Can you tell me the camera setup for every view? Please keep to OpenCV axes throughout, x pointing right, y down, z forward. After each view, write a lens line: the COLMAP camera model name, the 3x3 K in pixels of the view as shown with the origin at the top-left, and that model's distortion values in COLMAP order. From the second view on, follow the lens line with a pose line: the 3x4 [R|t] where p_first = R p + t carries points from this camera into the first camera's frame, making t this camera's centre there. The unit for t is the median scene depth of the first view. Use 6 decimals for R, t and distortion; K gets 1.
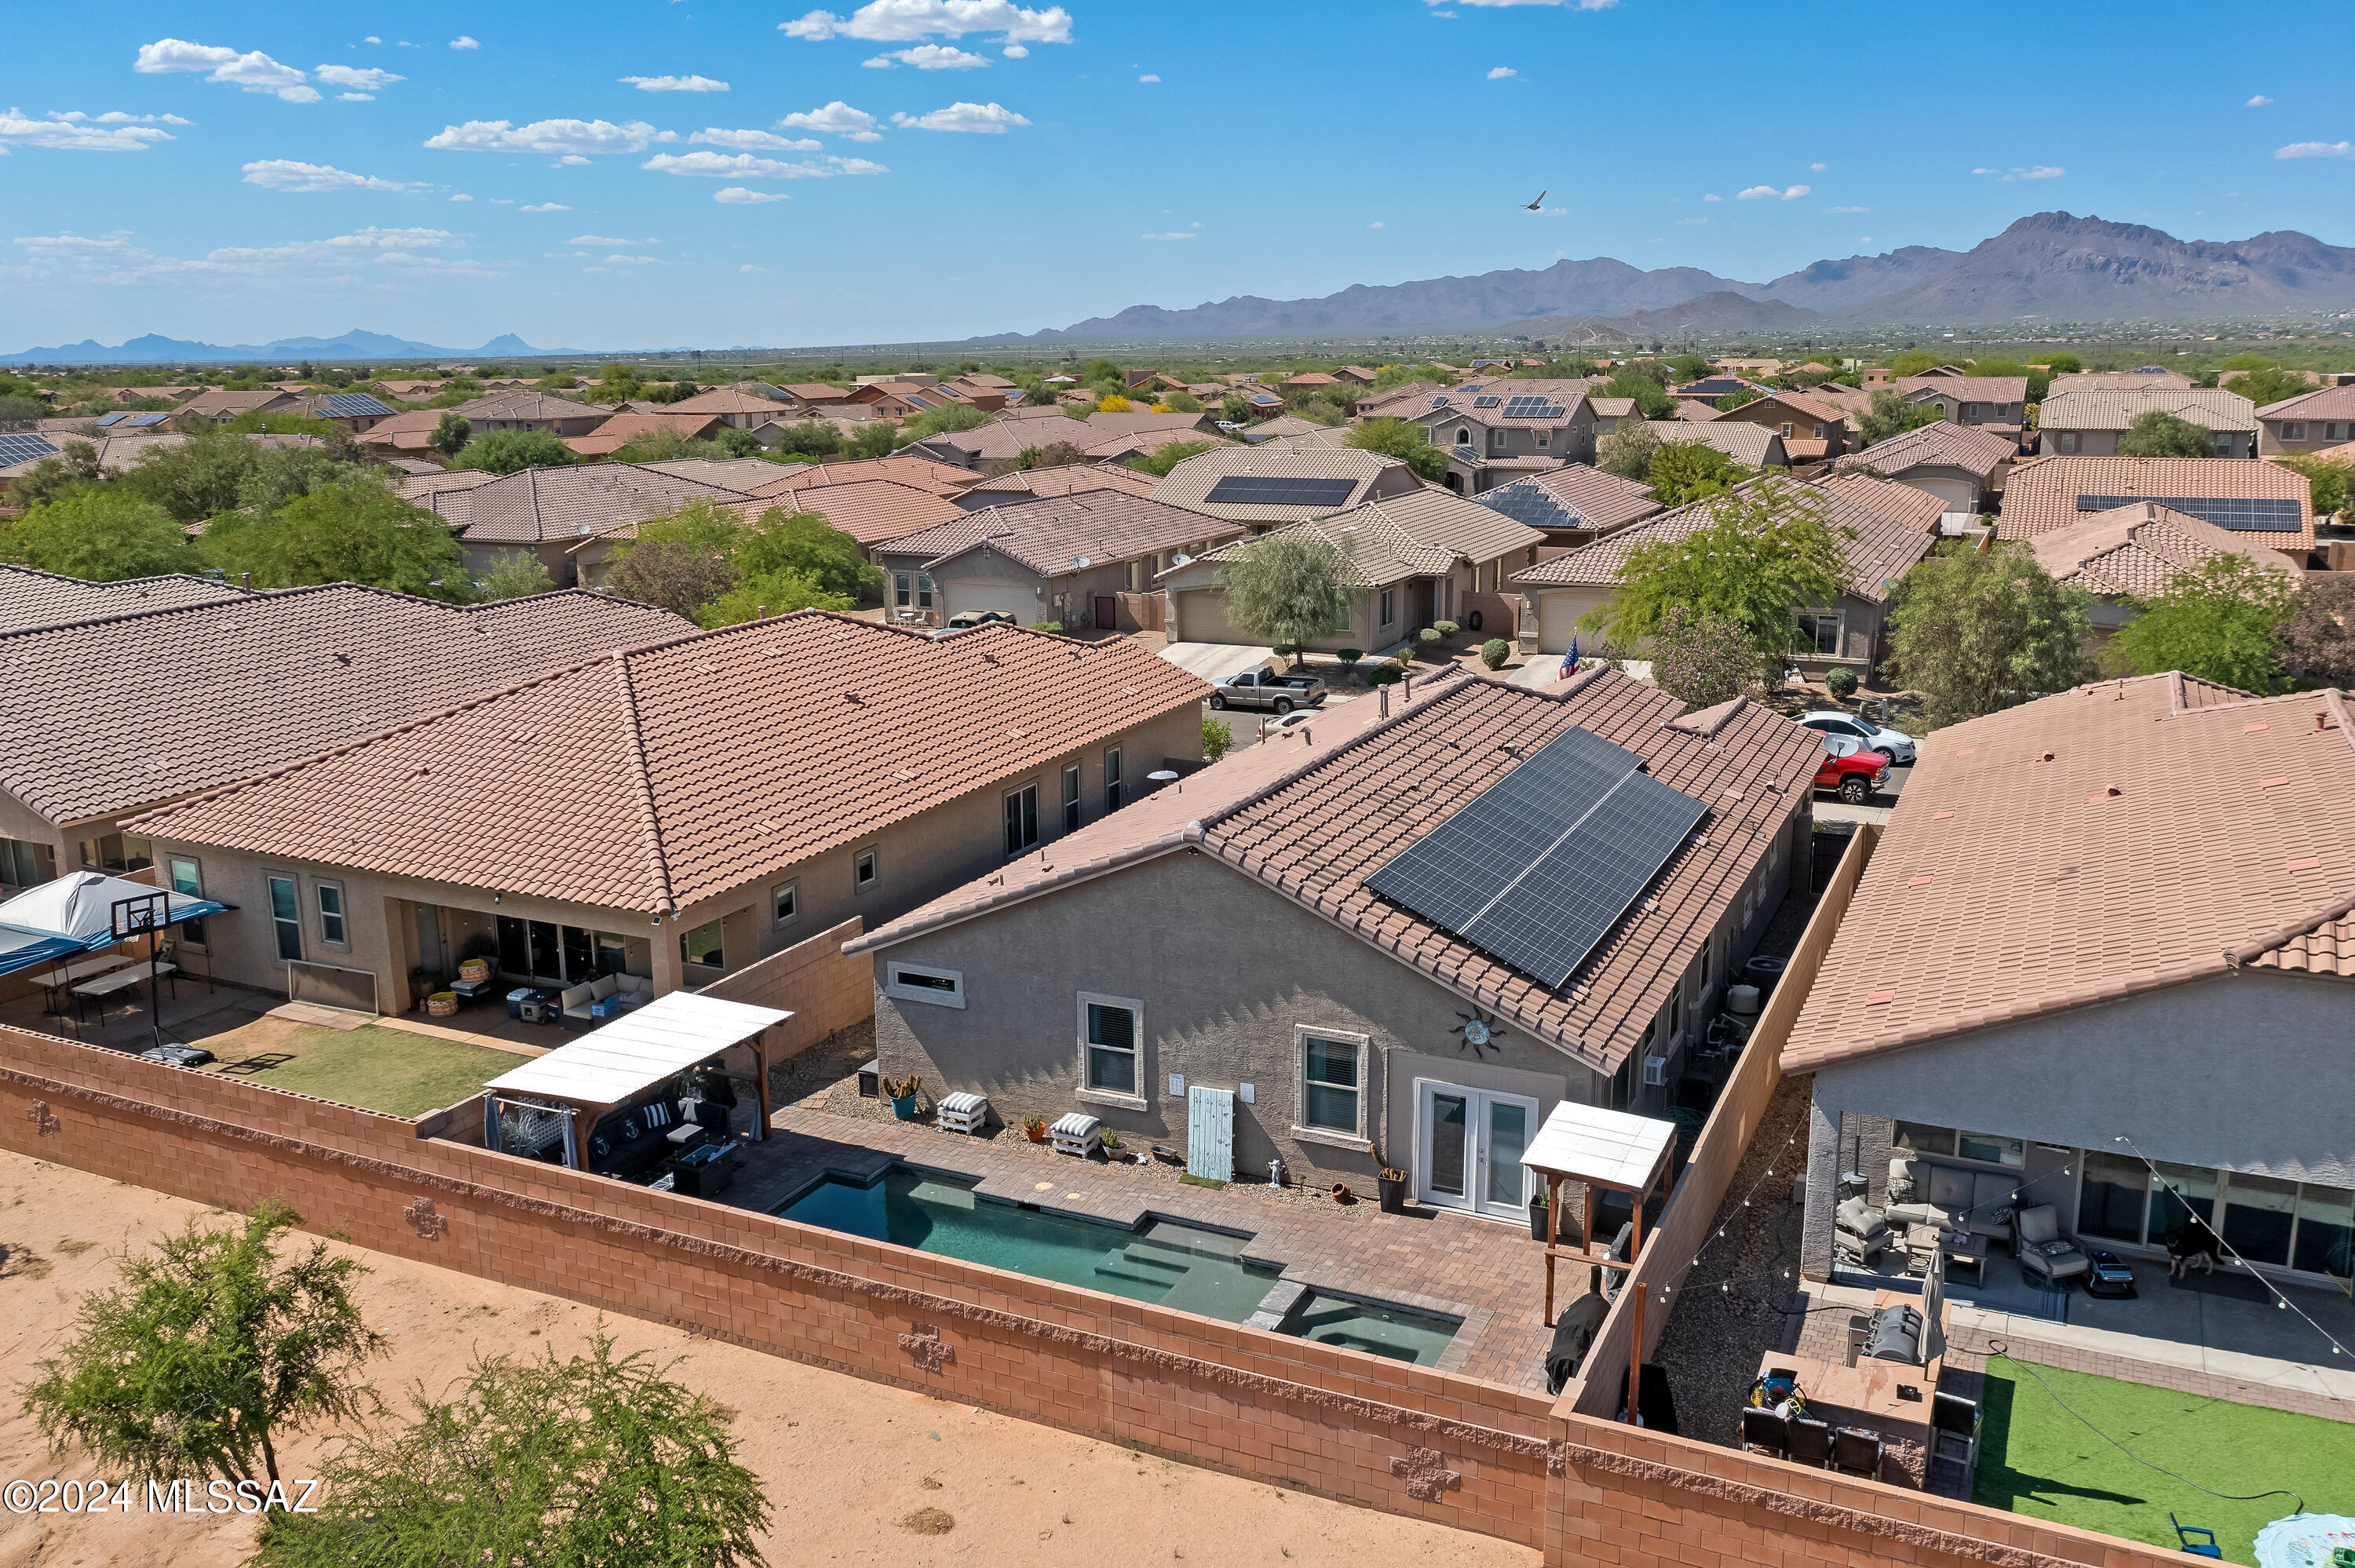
lens RADIAL K [[1897.2, 0, 1171.9], [0, 1897.2, 756.6], [0, 0, 1]] dist [-0.002113, 0.001382]
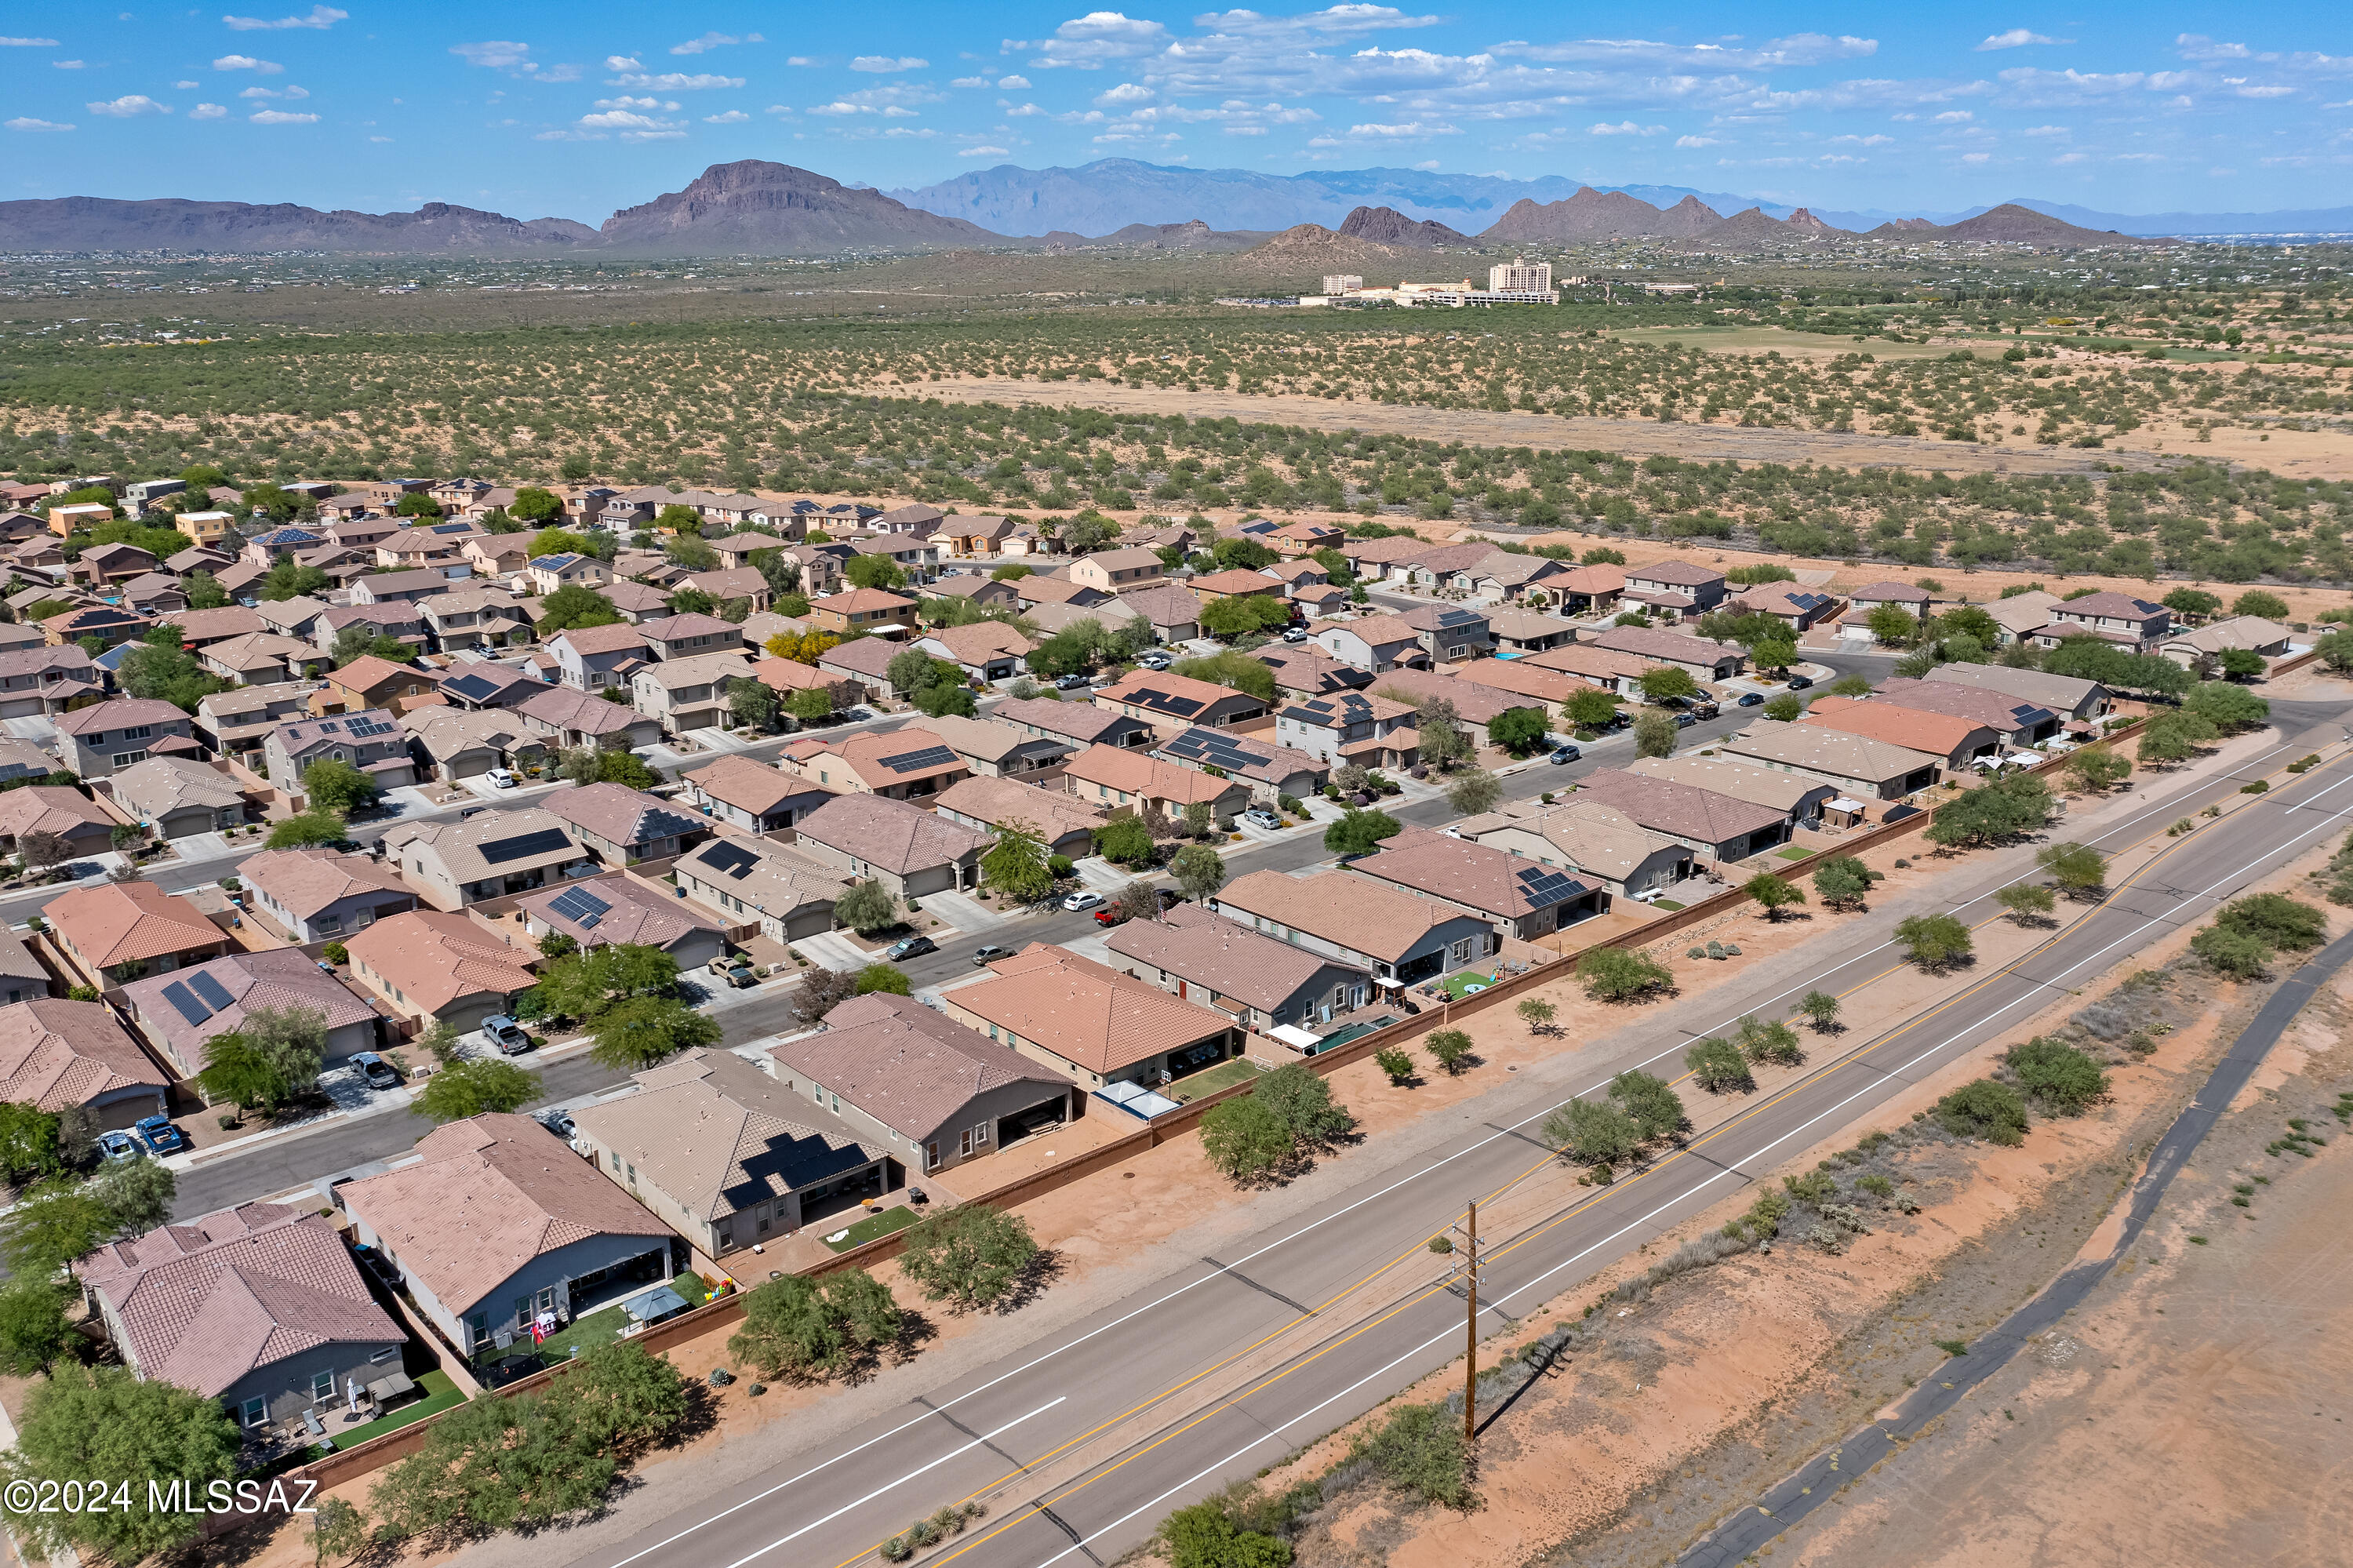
lens RADIAL K [[1888.9, 0, 1172.0], [0, 1888.9, 775.1], [0, 0, 1]] dist [-0.007474, -0.003859]
pose [[0.386257, -0.244751, 0.889327, -4.816266], [0.205557, 0.962748, 0.175678, -1.511482], [-0.899195, 0.114950, 0.422178, -0.984764]]
